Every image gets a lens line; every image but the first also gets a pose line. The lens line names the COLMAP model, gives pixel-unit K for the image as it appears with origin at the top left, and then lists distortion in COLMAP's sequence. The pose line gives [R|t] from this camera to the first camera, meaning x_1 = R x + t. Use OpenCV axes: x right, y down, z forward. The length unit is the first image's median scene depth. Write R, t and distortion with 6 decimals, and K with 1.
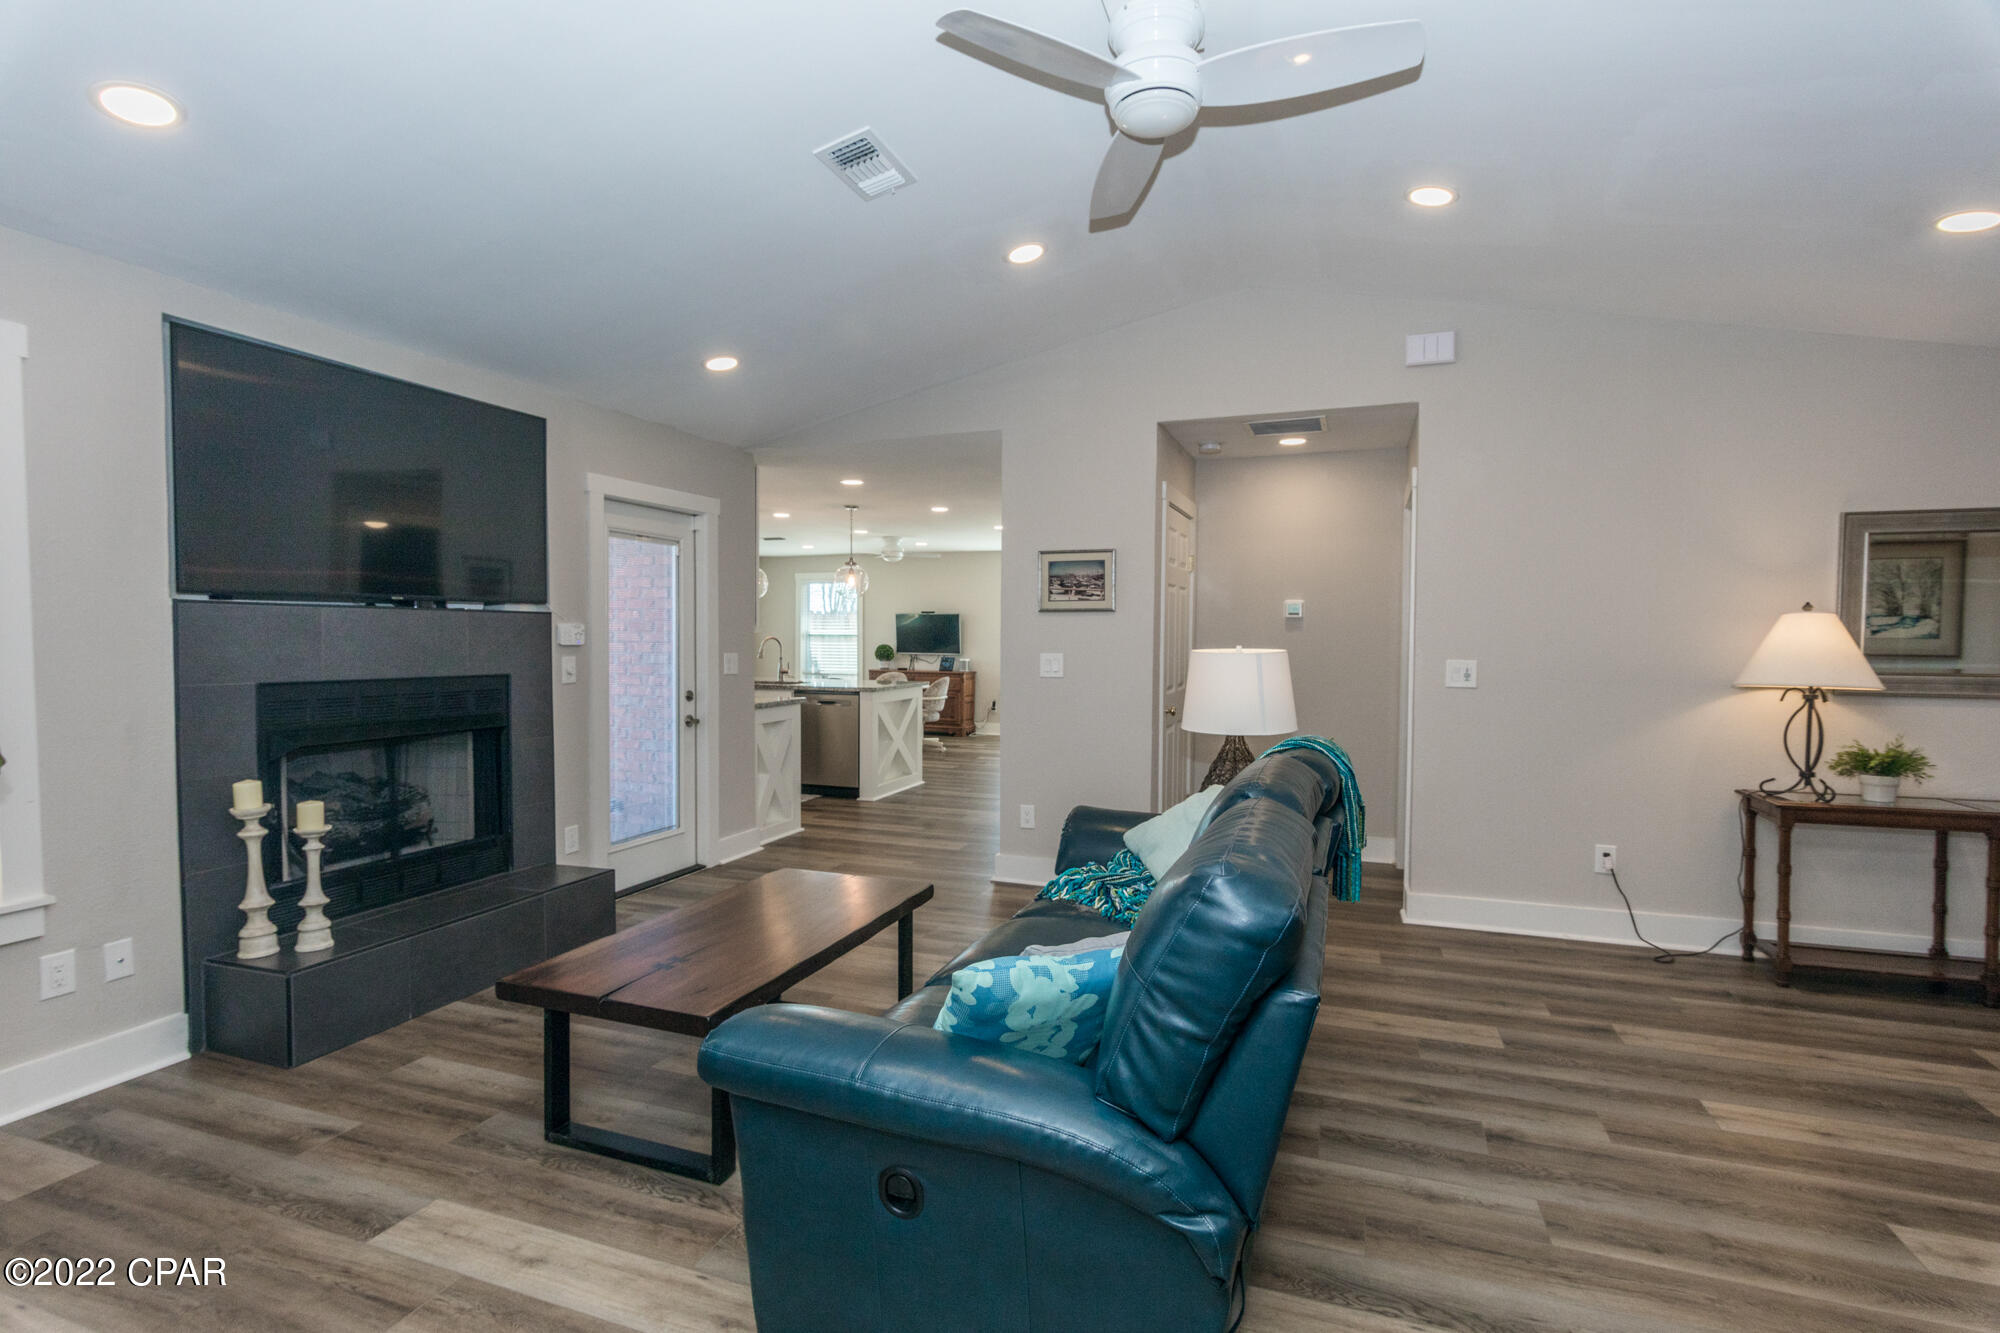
lens RADIAL K [[958.5, 0, 992.8], [0, 958.5, 664.4], [0, 0, 1]] dist [0.000284, 0.000290]
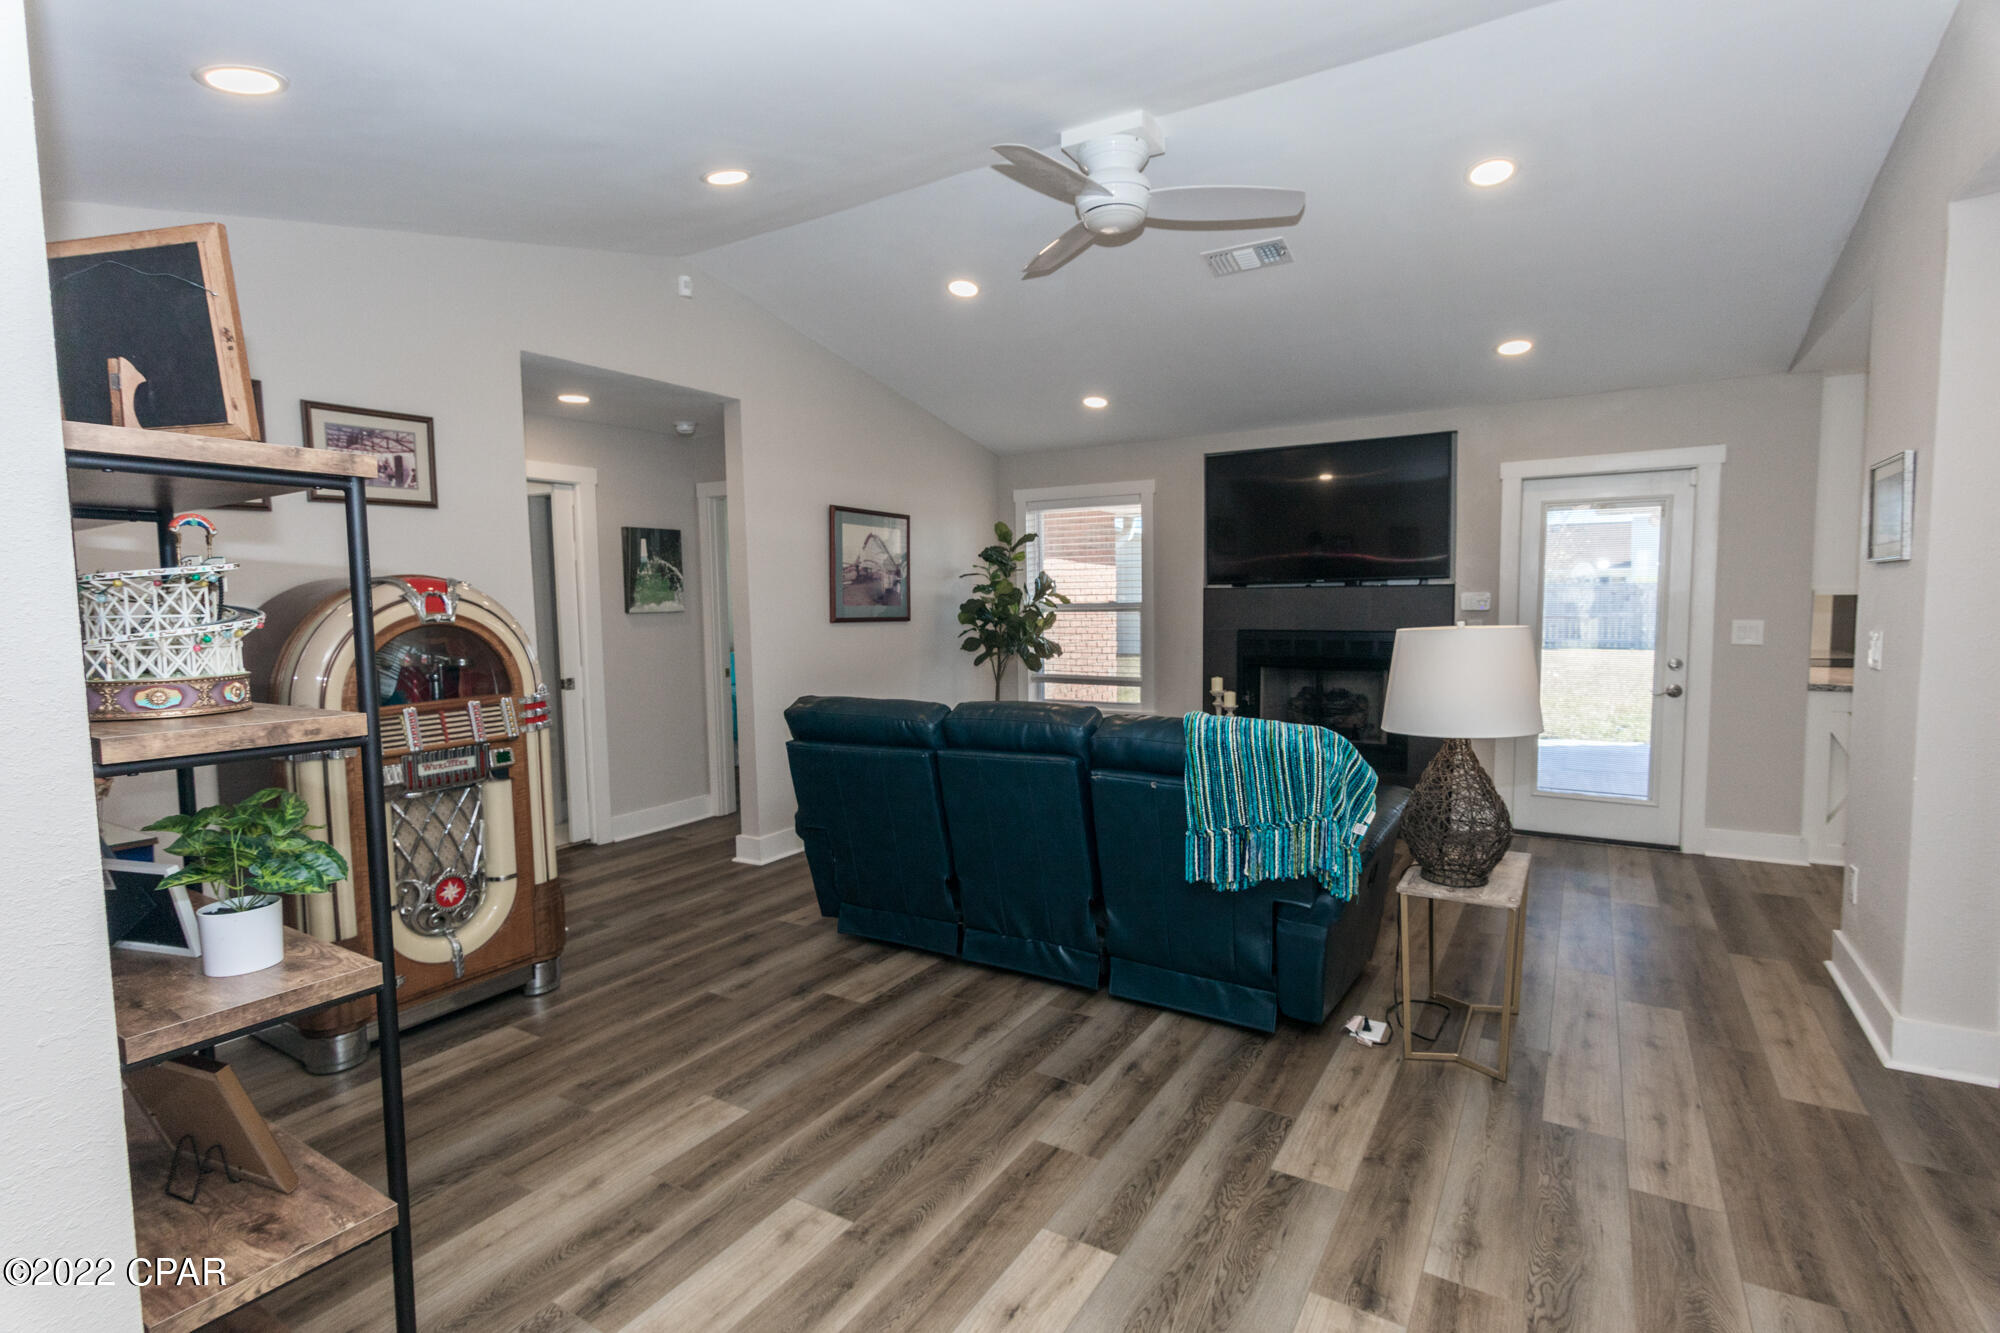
lens RADIAL K [[958.5, 0, 992.8], [0, 958.5, 664.4], [0, 0, 1]] dist [0.000284, 0.000290]
pose [[-0.199299, 0.064154, -0.977836, 1.006493], [-0.016342, 0.997498, 0.068774, -0.028962], [0.979802, 0.029686, -0.197752, 0.728177]]
